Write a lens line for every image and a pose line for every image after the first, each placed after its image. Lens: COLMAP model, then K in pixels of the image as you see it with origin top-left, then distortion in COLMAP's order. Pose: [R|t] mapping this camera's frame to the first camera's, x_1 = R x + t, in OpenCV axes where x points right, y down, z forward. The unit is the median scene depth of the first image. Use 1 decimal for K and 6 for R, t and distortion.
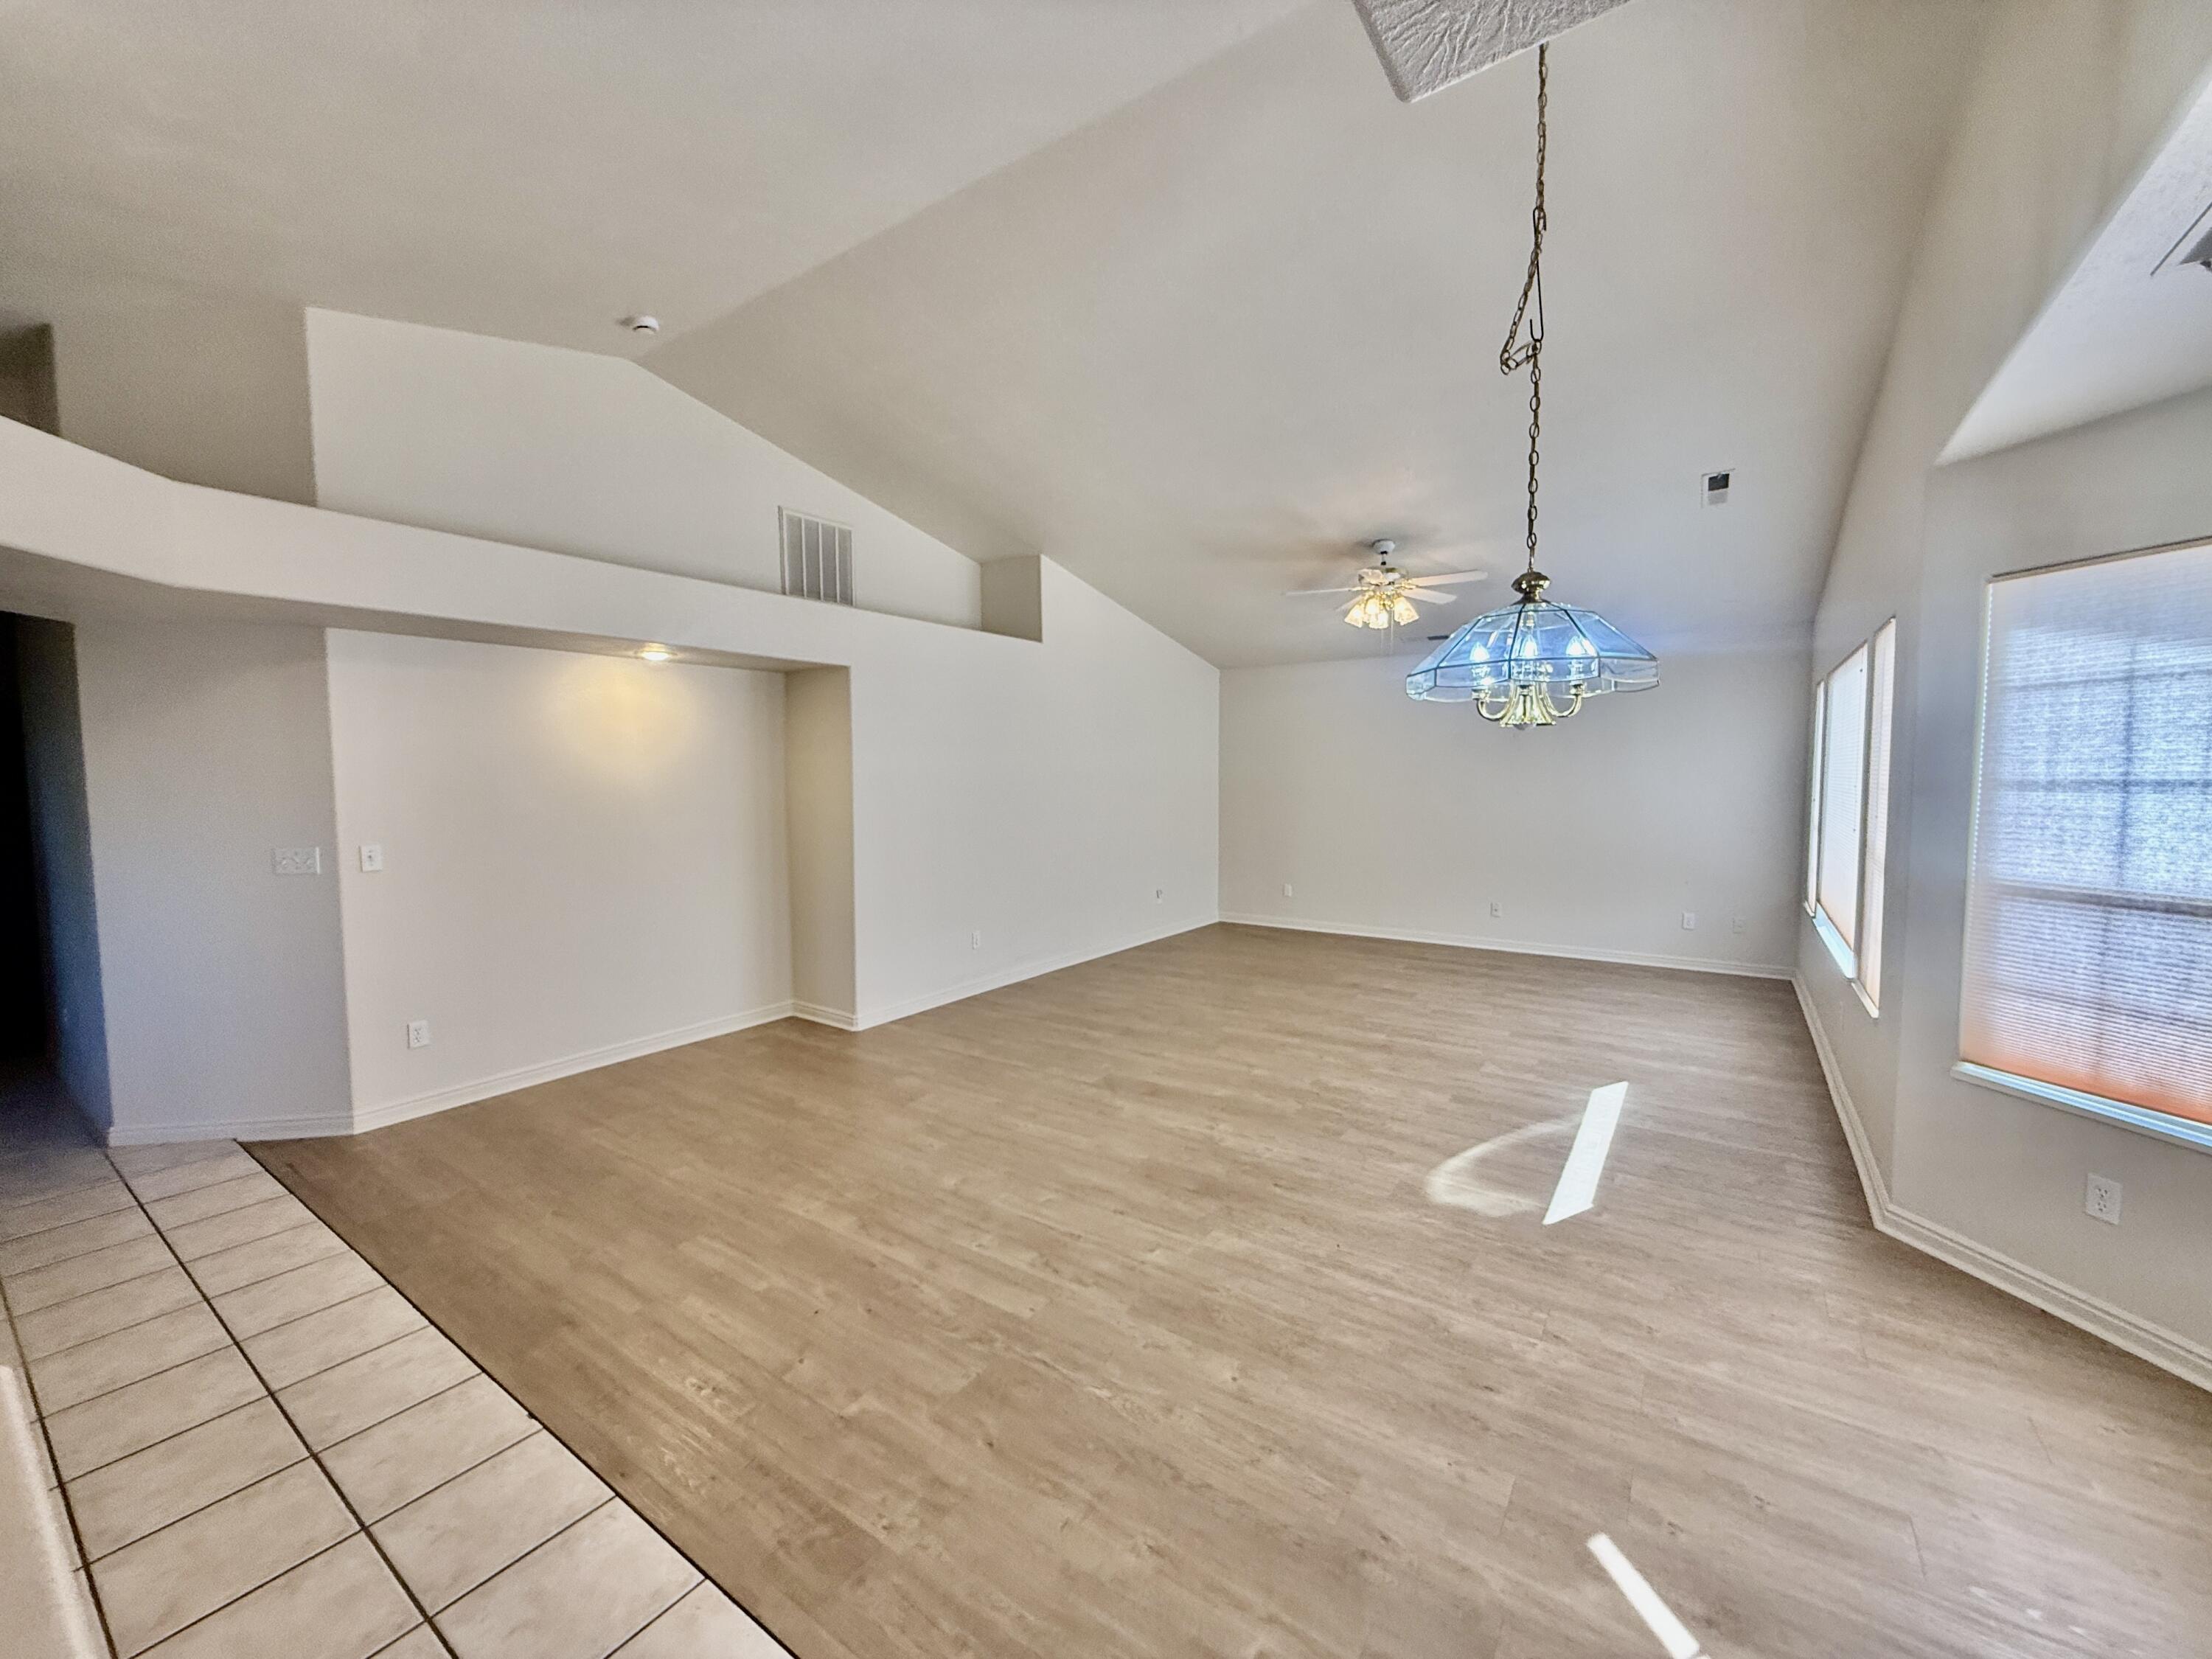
lens RADIAL K [[882.4, 0, 1109.6], [0, 882.4, 845.3], [0, 0, 1]] dist [0.001496, 0.000447]
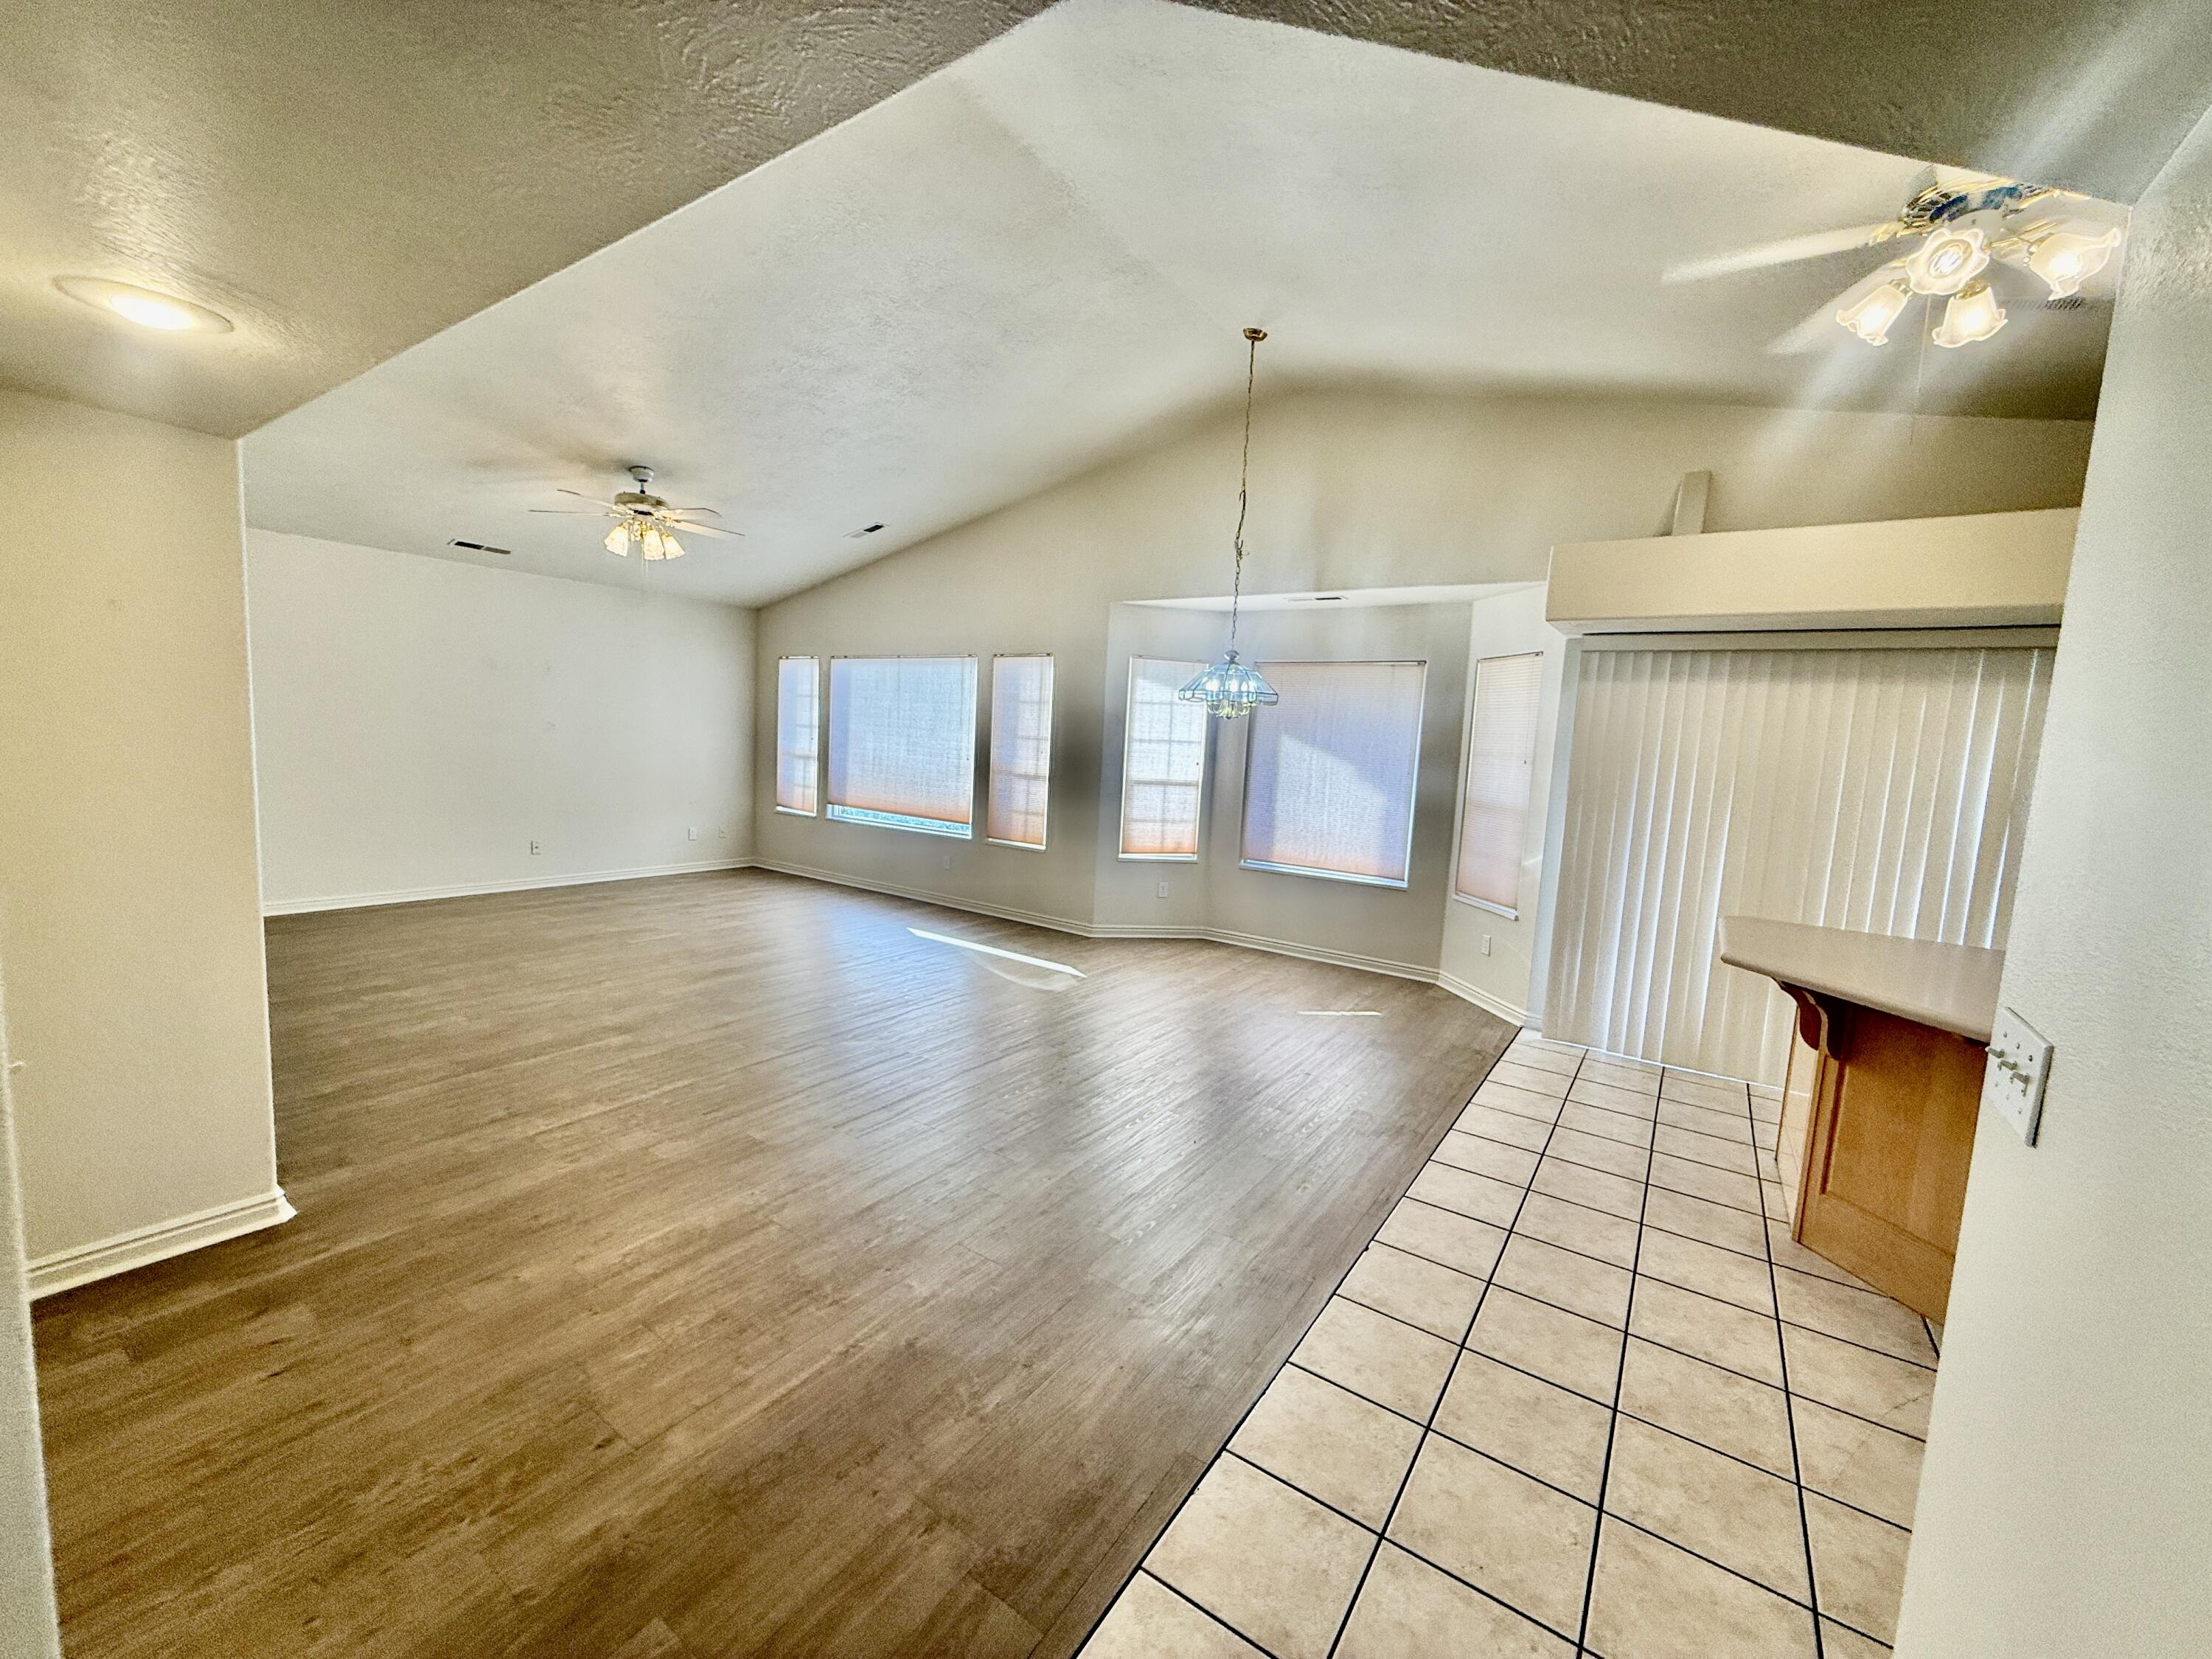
lens RADIAL K [[882.4, 0, 1109.0], [0, 882.4, 819.0], [0, 0, 1]] dist [0.001496, 0.000447]
pose [[-0.018643, -0.085896, 0.996130, -1.212855], [0.030528, 0.995789, 0.086438, -0.051633], [-0.999360, 0.032021, -0.015942, 0.898892]]
